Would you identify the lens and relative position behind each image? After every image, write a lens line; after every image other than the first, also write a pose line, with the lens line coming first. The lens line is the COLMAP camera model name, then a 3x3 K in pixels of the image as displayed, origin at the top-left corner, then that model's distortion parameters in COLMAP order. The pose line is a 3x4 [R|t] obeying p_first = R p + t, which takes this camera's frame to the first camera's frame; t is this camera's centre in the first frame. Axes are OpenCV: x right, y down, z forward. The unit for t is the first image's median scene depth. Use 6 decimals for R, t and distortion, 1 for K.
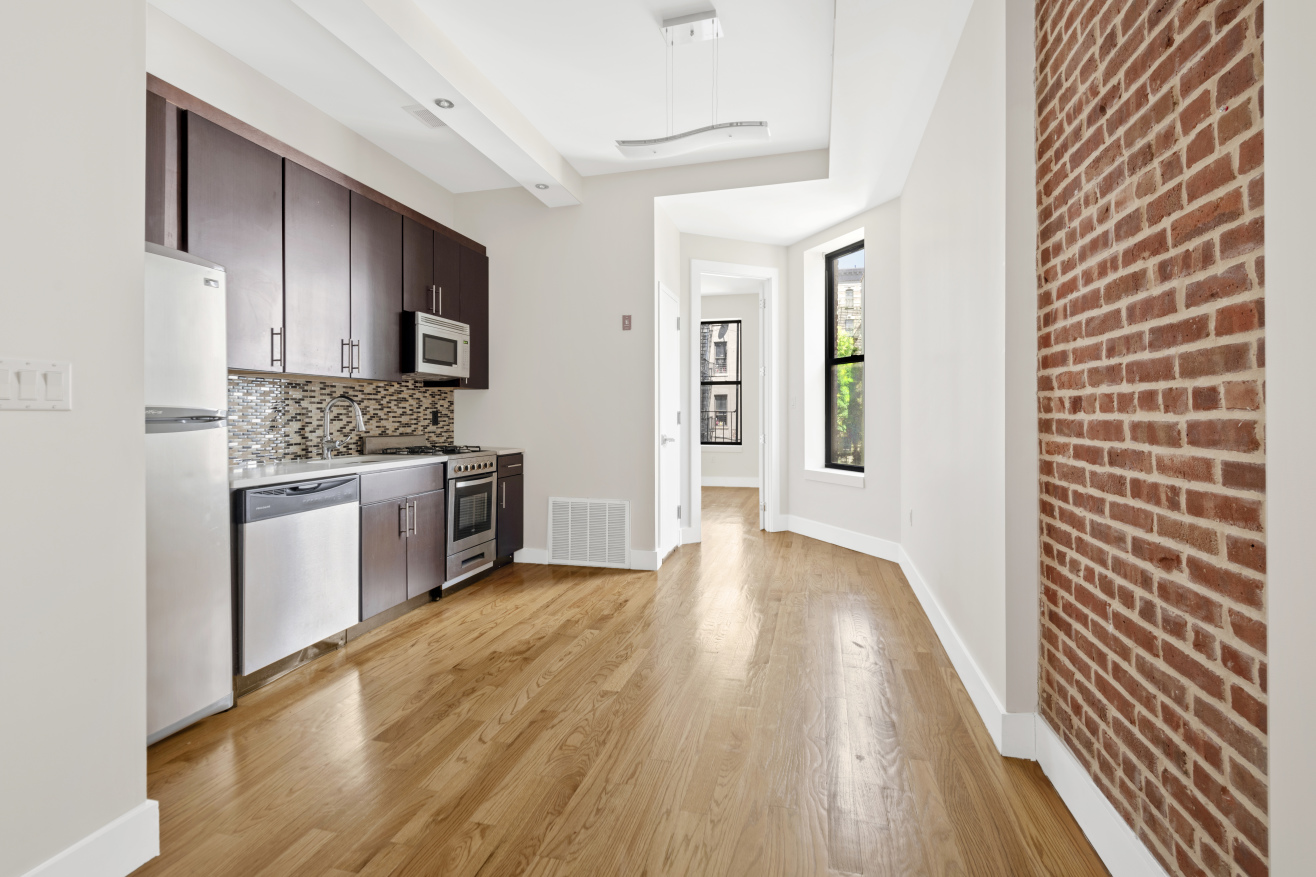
lens RADIAL K [[601.8, 0, 655.0], [0, 601.8, 426.7], [0, 0, 1]] dist [-0.002453, 0.000003]
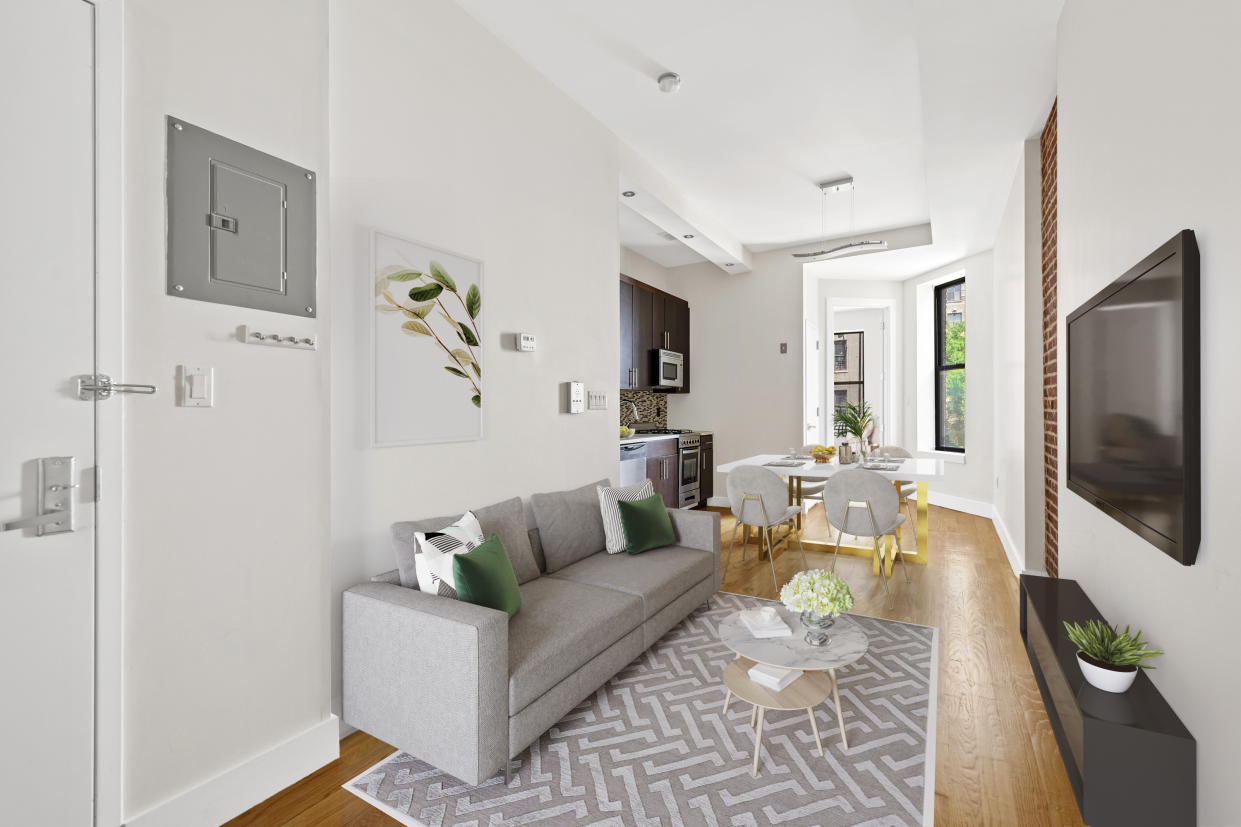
lens RADIAL K [[543.8, 0, 627.4], [0, 543.8, 416.9], [0, 0, 1]] dist [0.002039, -0.000026]
pose [[0.965888, 0.001269, -0.258957, -0.074267], [-0.002633, 0.999984, -0.004921, 0.005674], [0.258947, 0.005435, 0.965876, -0.423175]]
